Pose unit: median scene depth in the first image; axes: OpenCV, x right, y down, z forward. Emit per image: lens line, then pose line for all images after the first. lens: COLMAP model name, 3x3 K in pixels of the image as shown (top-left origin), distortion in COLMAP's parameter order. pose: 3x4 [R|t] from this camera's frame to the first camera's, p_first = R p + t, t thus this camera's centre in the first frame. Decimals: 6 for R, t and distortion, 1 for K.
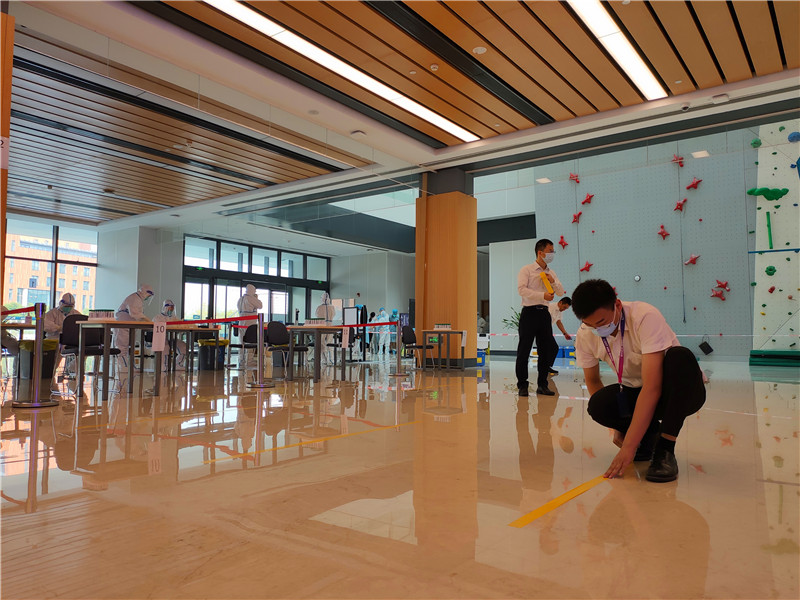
lens RADIAL K [[597.4, 0, 393.8], [0, 597.4, 299.1], [0, 0, 1]] dist [0.057983, -0.052183]
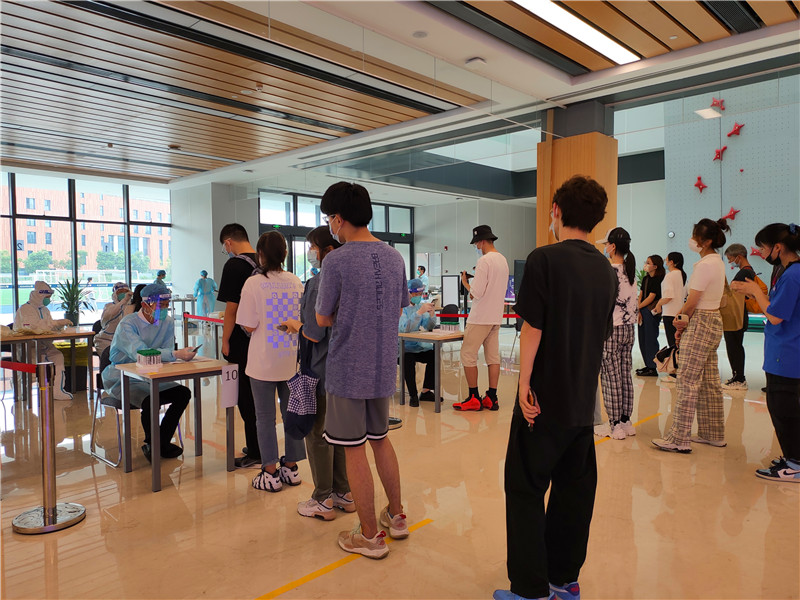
lens RADIAL K [[597.4, 0, 389.9], [0, 597.4, 284.4], [0, 0, 1]] dist [0.057983, -0.052183]
pose [[0.991793, -0.010324, -0.127434, -0.042136], [0.020160, 0.996893, 0.076142, -0.034455], [0.126252, -0.078087, 0.988920, 0.131974]]
